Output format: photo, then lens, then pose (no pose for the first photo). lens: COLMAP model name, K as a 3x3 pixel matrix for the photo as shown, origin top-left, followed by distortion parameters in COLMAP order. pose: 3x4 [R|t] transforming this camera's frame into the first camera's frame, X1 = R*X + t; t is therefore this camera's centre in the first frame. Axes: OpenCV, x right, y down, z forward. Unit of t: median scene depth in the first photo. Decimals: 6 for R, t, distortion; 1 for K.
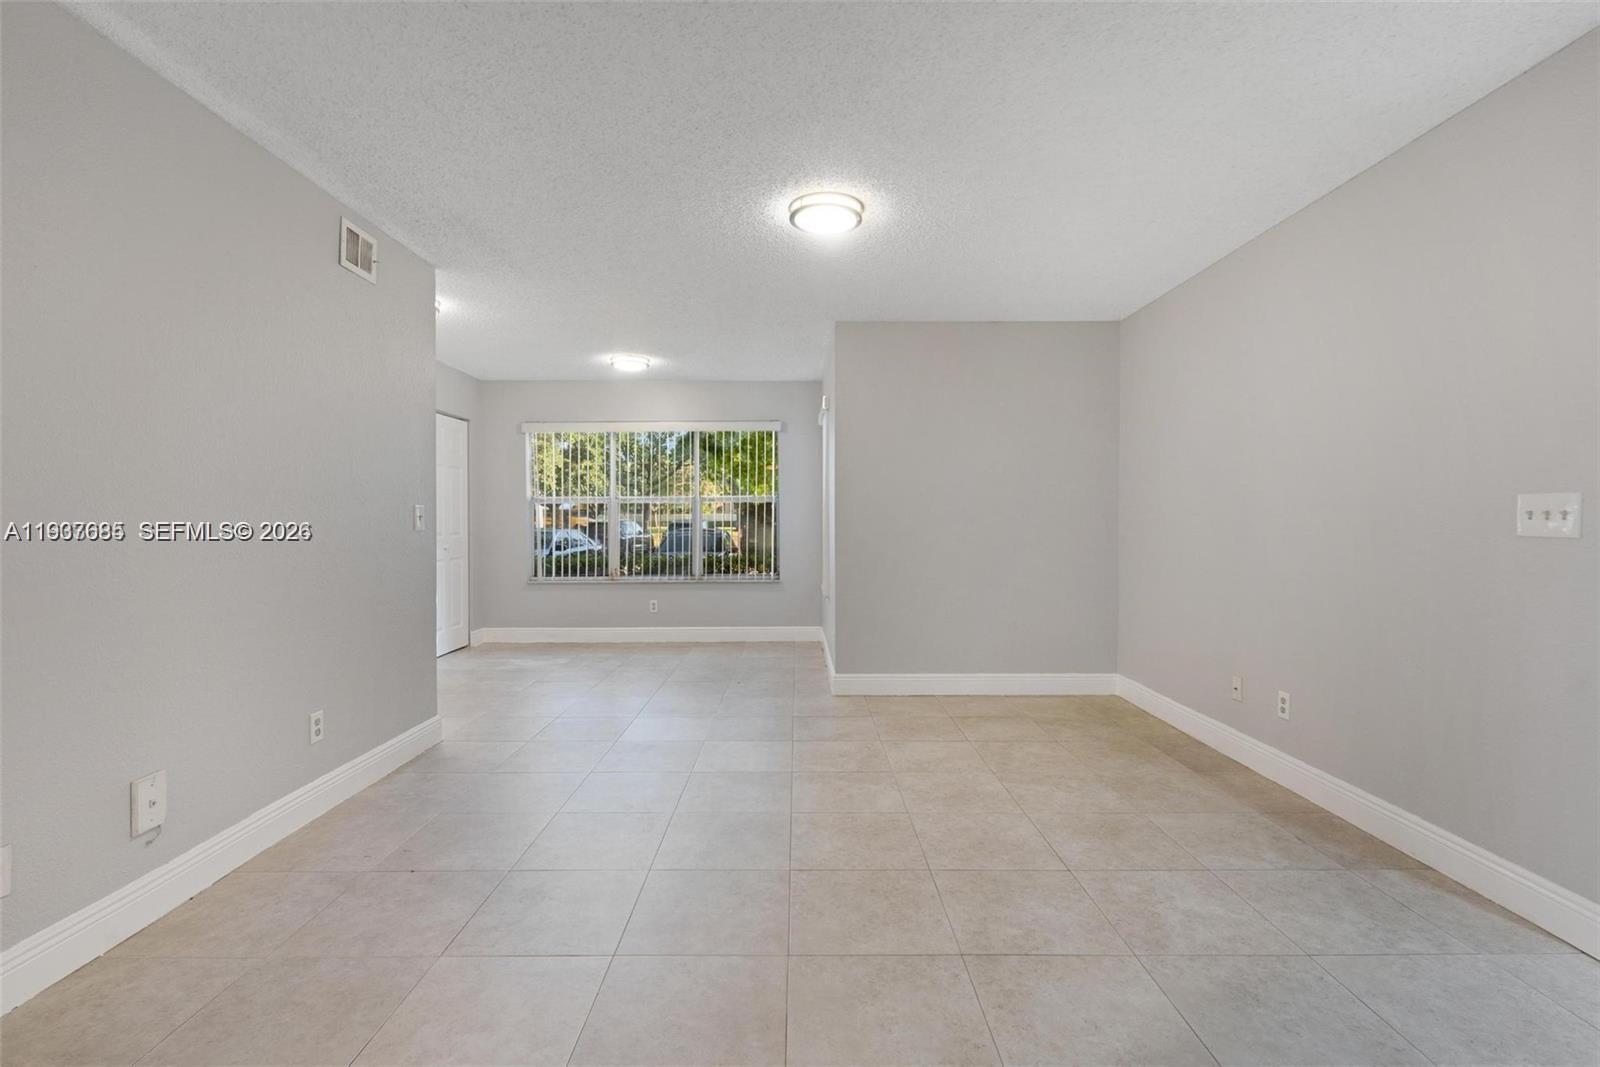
lens RADIAL K [[724.7, 0, 785.9], [0, 724.7, 526.0], [0, 0, 1]] dist [-0.003230, 0.000865]
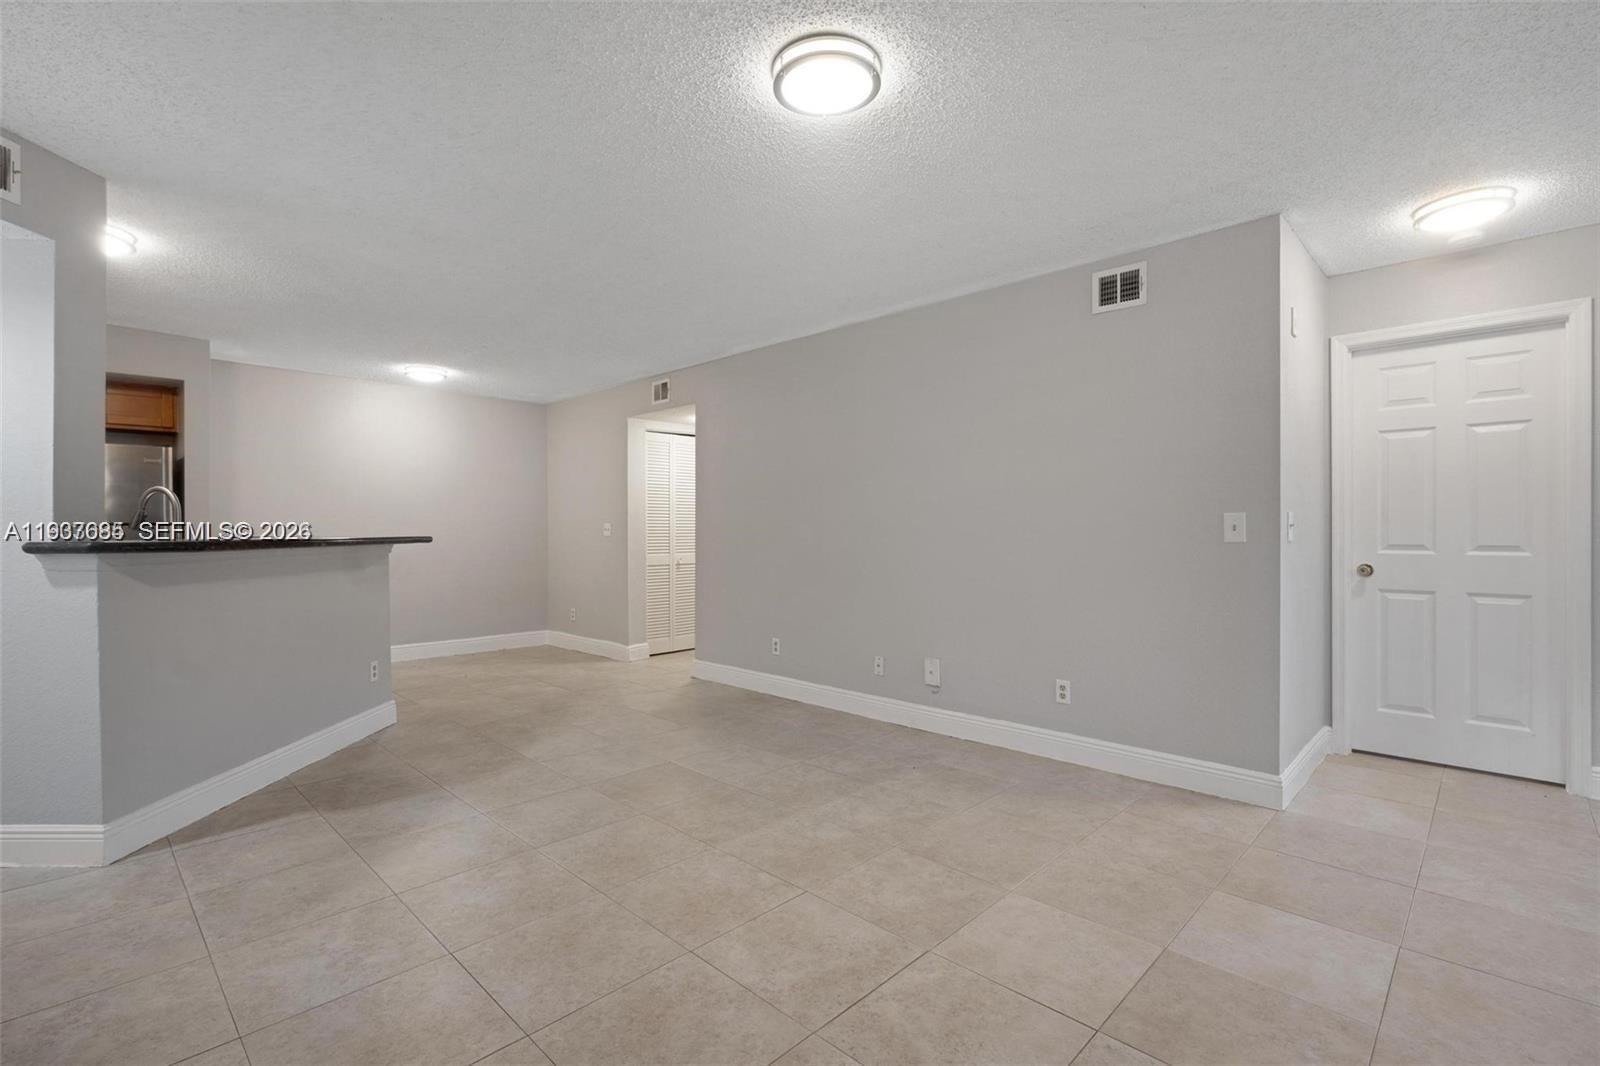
lens RADIAL K [[725.7, 0, 811.9], [0, 725.7, 530.3], [0, 0, 1]] dist [-0.000057, 0.000745]
pose [[-0.678607, 0.002039, -0.734499, 0.453750], [-0.004646, 0.999964, 0.007068, -0.011534], [0.734487, 0.008208, -0.678573, 1.173844]]
